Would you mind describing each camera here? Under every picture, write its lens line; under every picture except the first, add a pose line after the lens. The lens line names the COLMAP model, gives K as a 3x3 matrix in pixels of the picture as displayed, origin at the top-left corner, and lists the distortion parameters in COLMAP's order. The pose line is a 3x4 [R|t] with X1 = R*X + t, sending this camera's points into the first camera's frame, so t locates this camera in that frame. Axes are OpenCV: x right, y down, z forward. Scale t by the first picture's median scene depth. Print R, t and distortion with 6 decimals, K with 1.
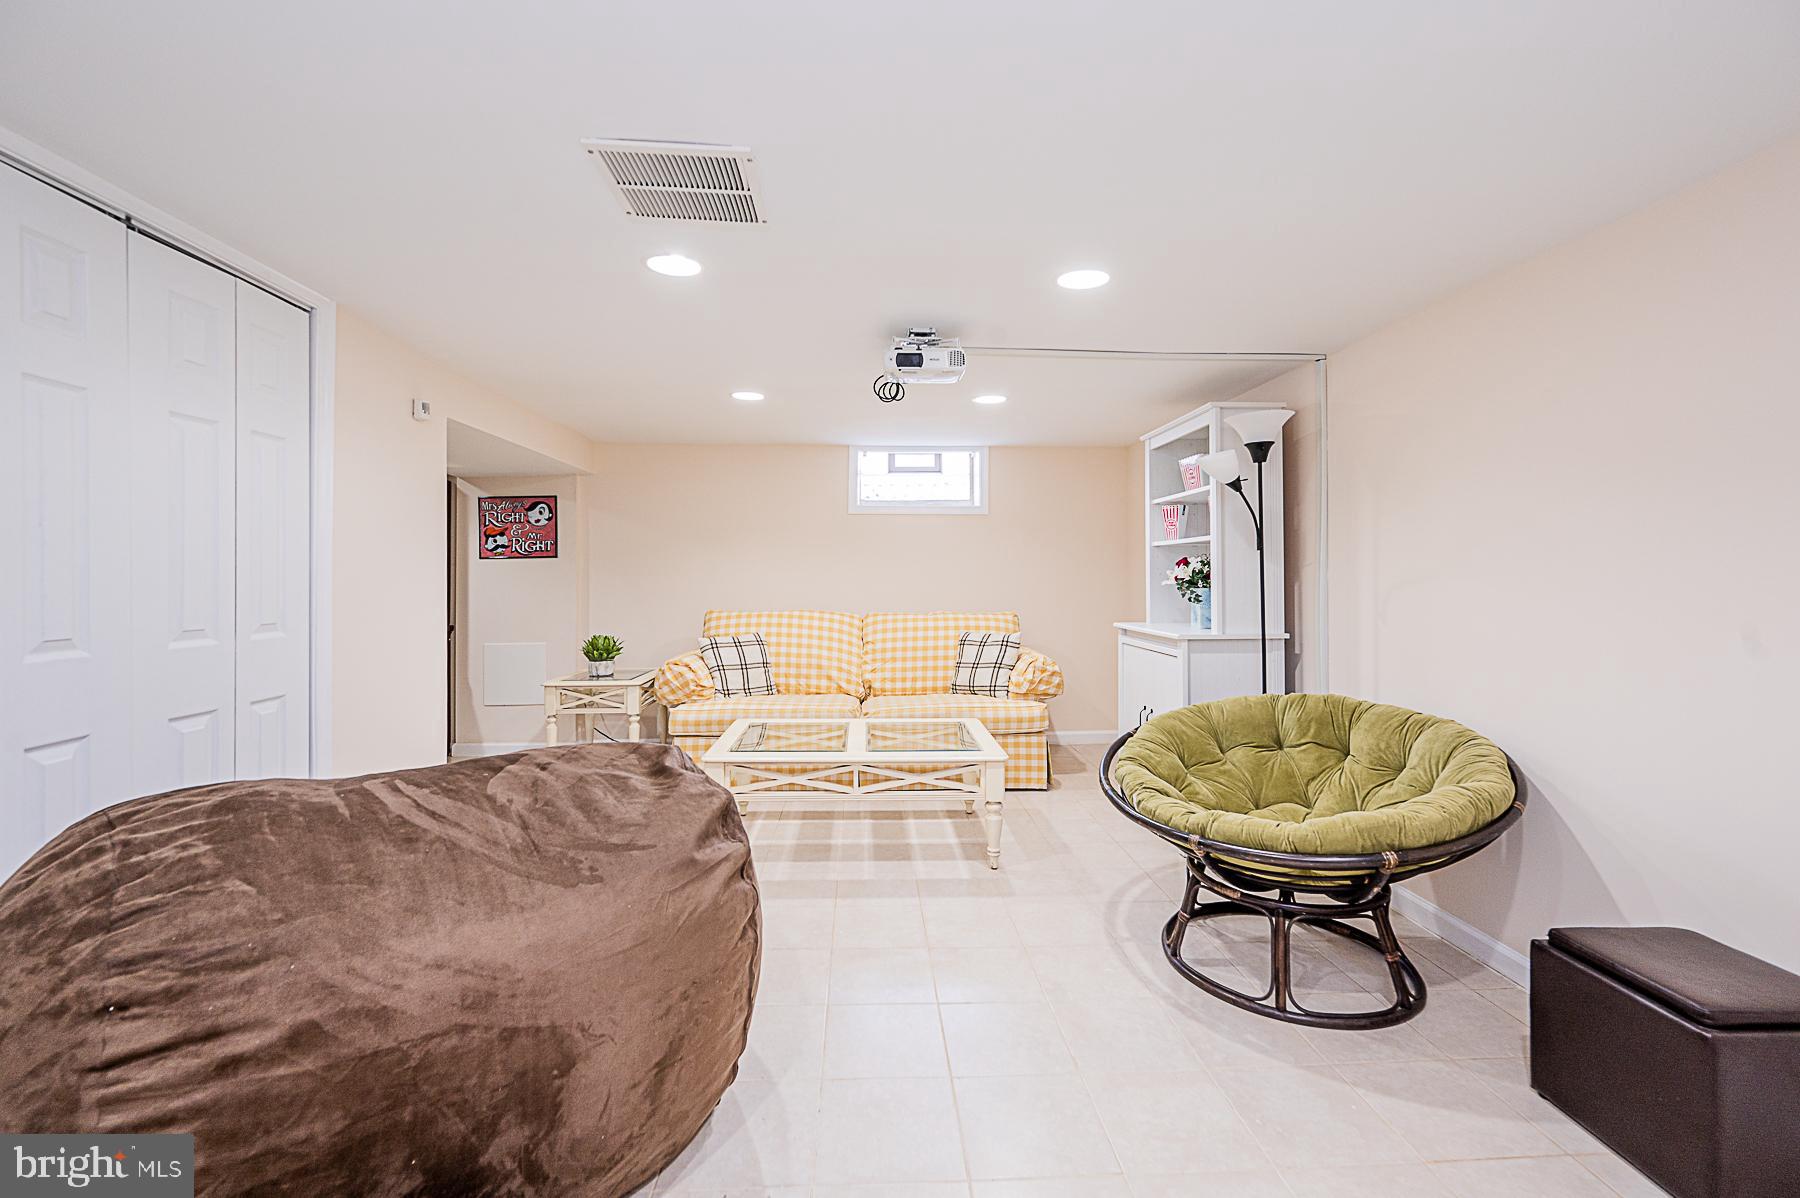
lens RADIAL K [[750.8, 0, 897.6], [0, 750.8, 566.5], [0, 0, 1]] dist [-0.001514, -0.000505]
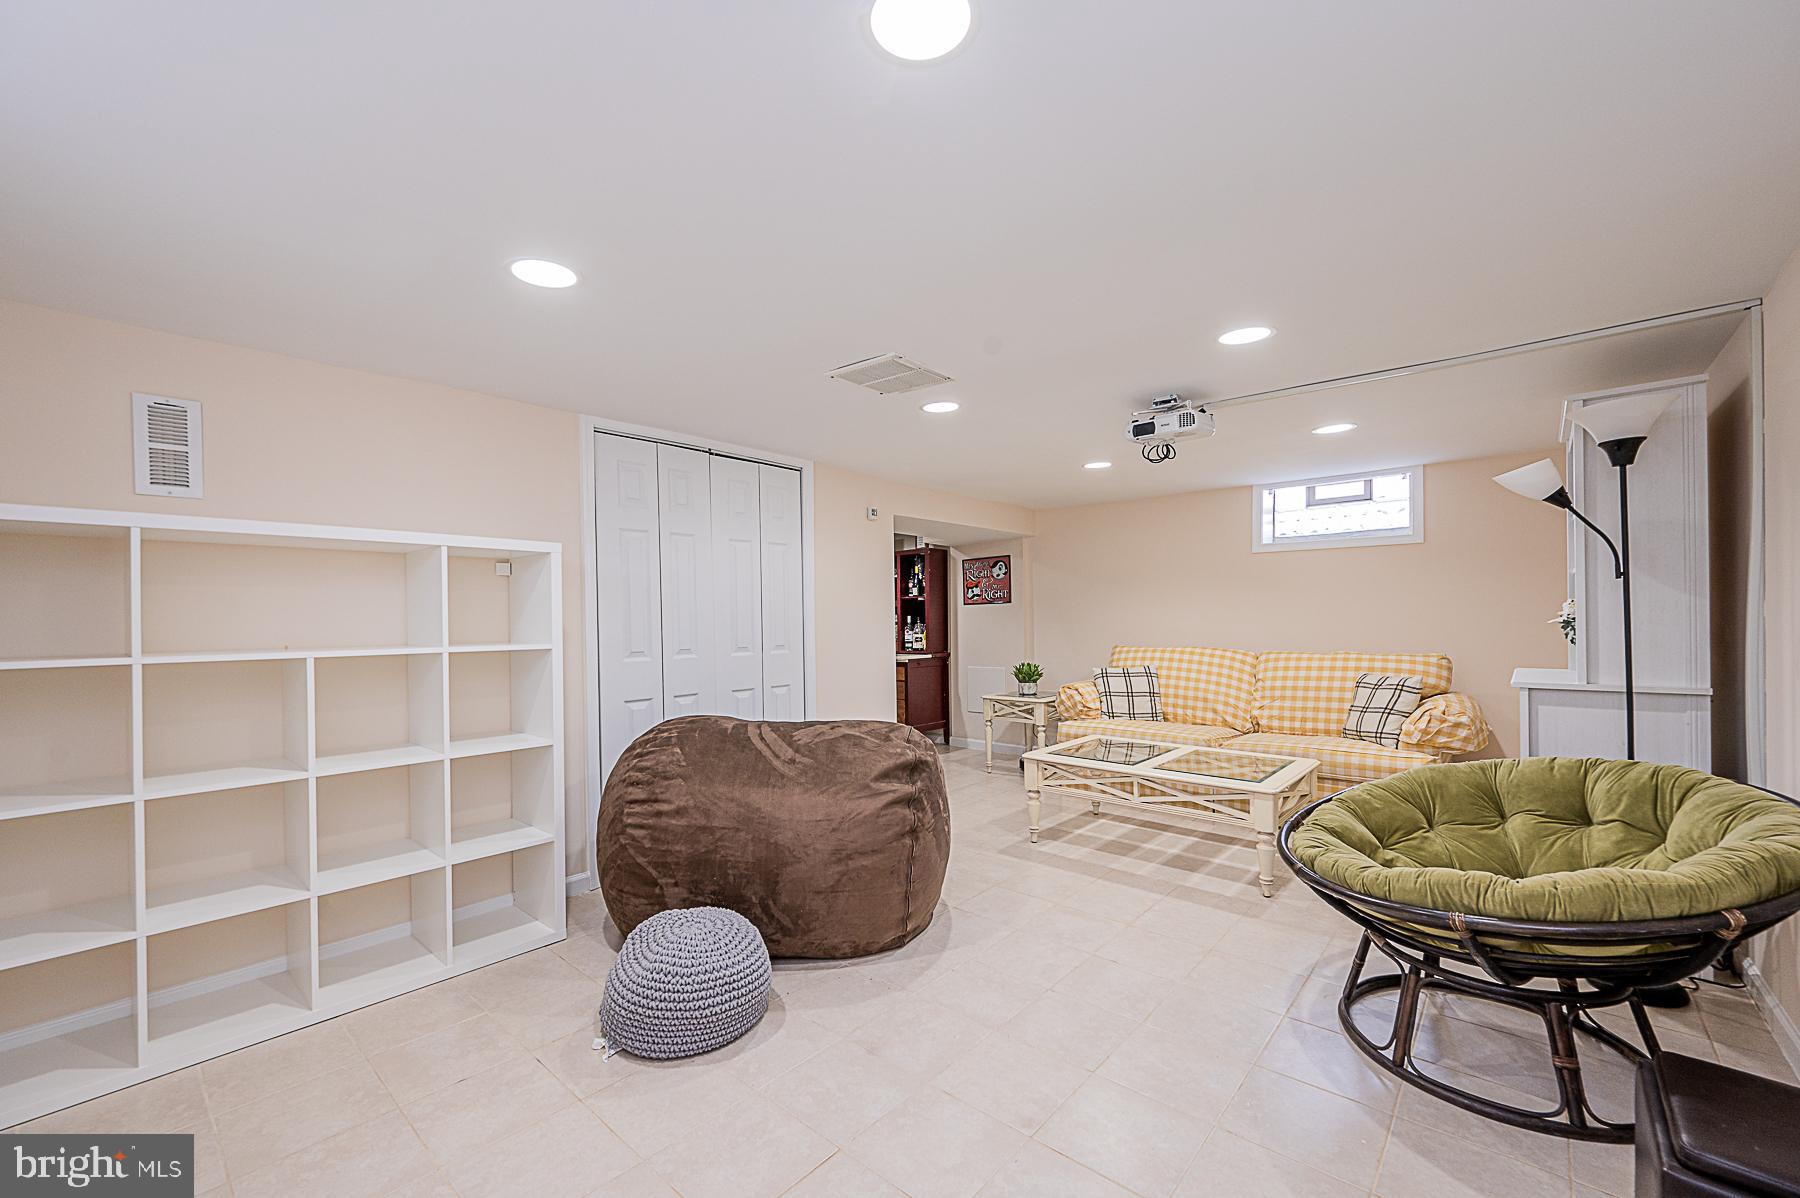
lens RADIAL K [[724.8, 0, 901.5], [0, 724.8, 619.4], [0, 0, 1]] dist [-0.000750, -0.000277]
pose [[0.723056, -0.005999, -0.690763, 0.306146], [0.019530, 0.999740, 0.011761, -0.001493], [0.690513, -0.021995, 0.722986, -0.043195]]
